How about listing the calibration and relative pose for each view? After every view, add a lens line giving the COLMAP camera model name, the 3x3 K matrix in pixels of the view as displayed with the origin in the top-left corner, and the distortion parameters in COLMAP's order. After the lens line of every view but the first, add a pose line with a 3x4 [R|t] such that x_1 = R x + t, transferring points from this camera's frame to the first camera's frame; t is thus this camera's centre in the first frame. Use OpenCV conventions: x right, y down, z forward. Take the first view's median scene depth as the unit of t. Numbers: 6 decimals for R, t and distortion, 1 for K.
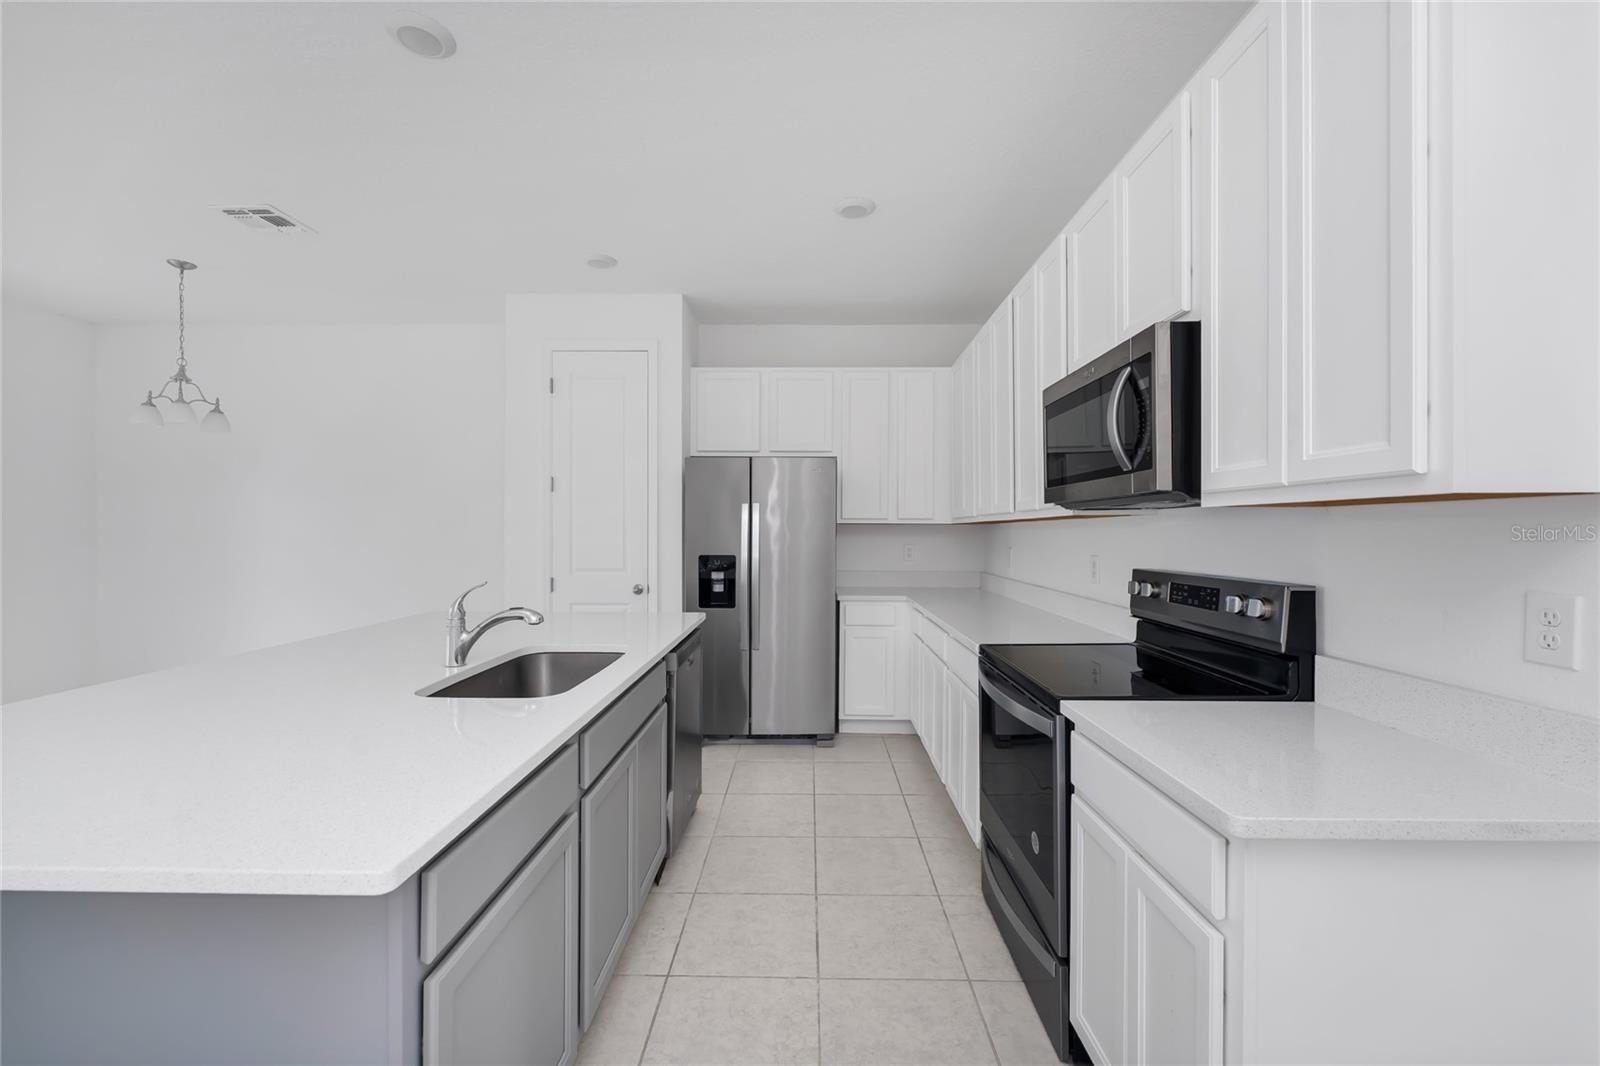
lens RADIAL K [[646.7, 0, 800.0], [0, 646.7, 533.0], [0, 0, 1]] dist [-0.000465, 0.000004]
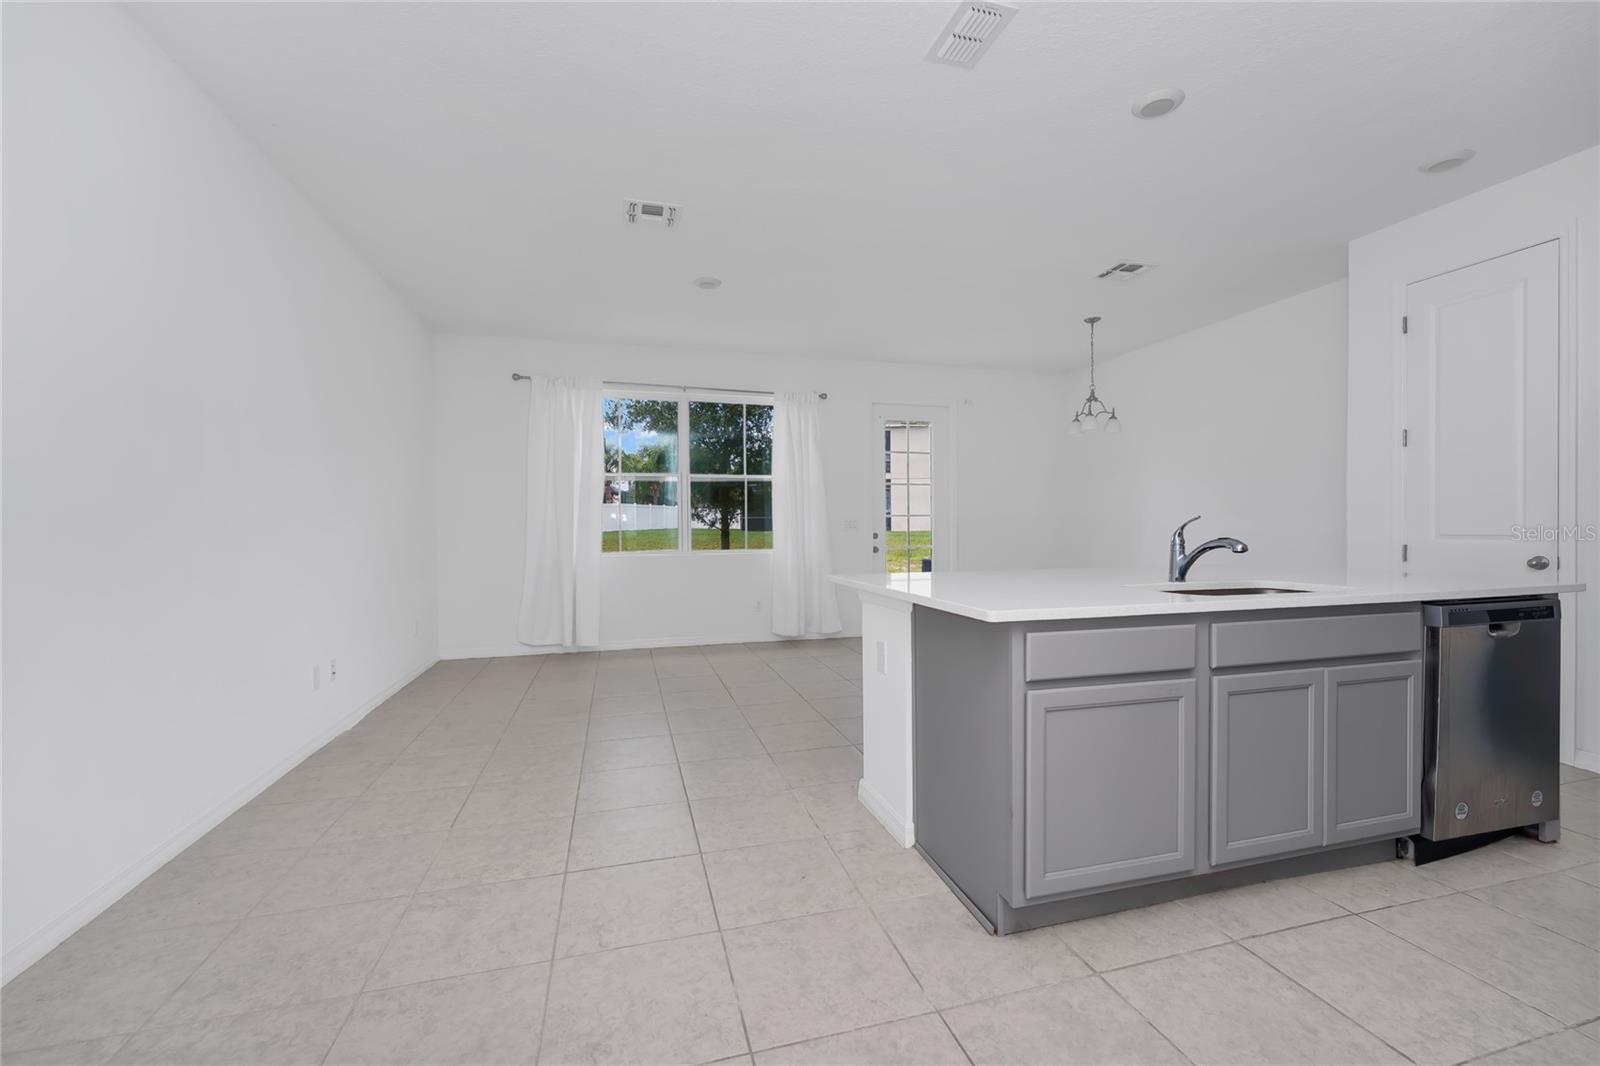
lens RADIAL K [[661.5, 0, 796.3], [0, 661.5, 537.4], [0, 0, 1]] dist [0.001303, -0.000088]
pose [[0.277807, 0.007664, -0.960606, 0.284680], [0.000984, 0.999965, 0.008263, 0.057887], [0.960636, -0.003241, 0.277790, -0.048386]]
